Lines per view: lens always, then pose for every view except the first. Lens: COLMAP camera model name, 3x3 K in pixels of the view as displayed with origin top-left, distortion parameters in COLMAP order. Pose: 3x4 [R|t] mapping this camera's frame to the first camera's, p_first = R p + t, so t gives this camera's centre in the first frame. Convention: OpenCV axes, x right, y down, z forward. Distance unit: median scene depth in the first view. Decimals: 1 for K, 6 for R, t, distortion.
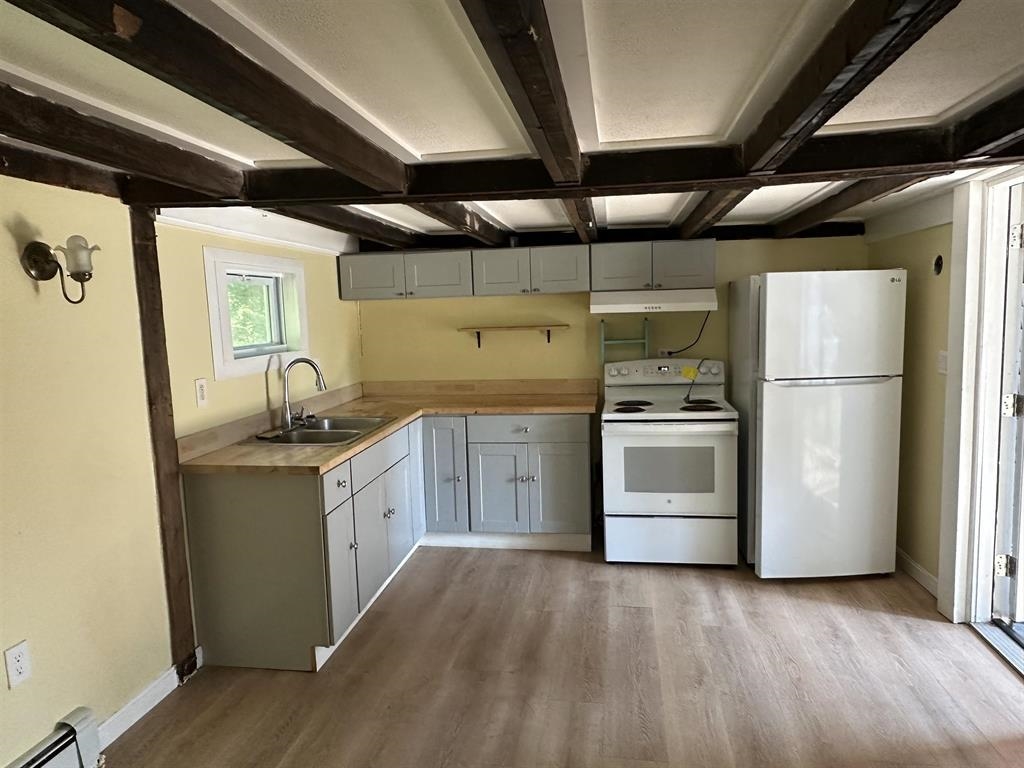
lens RADIAL K [[686.7, 0, 512.0], [0, 686.7, 384.0], [0, 0, 1]] dist [0.002305, -0.002979]
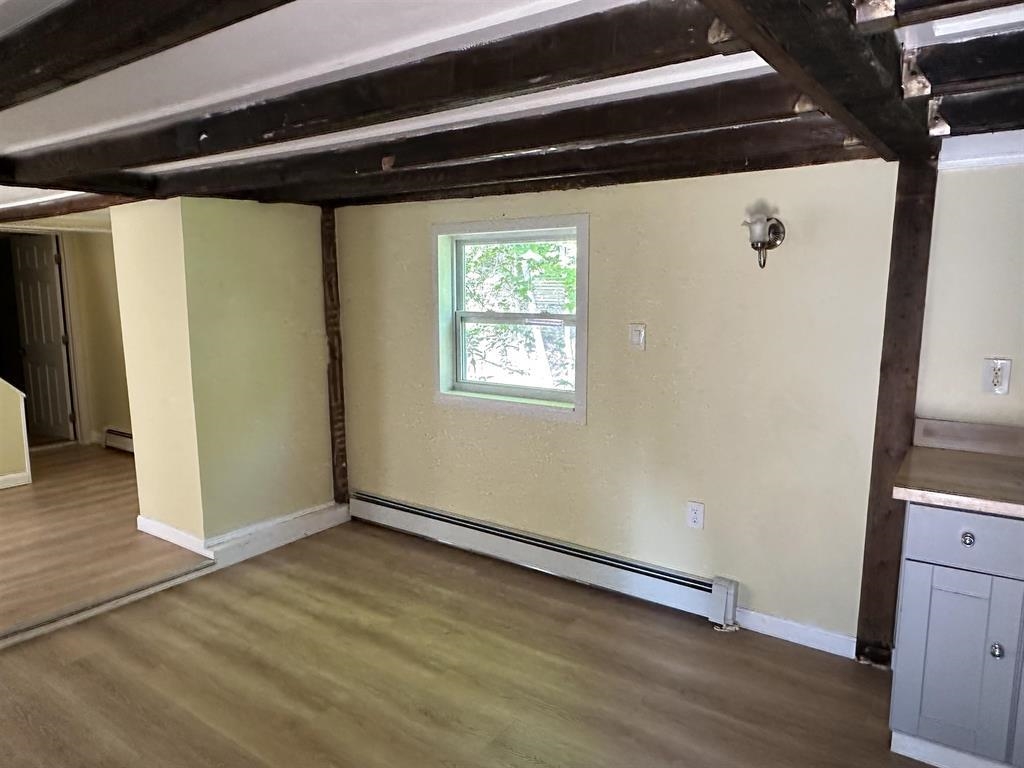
lens RADIAL K [[686.7, 0, 512.0], [0, 686.7, 384.0], [0, 0, 1]] dist [0.002305, -0.002979]
pose [[-0.448469, 0.151144, -0.880926, 0.576488], [-0.085632, 0.973799, 0.210673, -0.115233], [0.889687, 0.169916, -0.423776, 0.982963]]
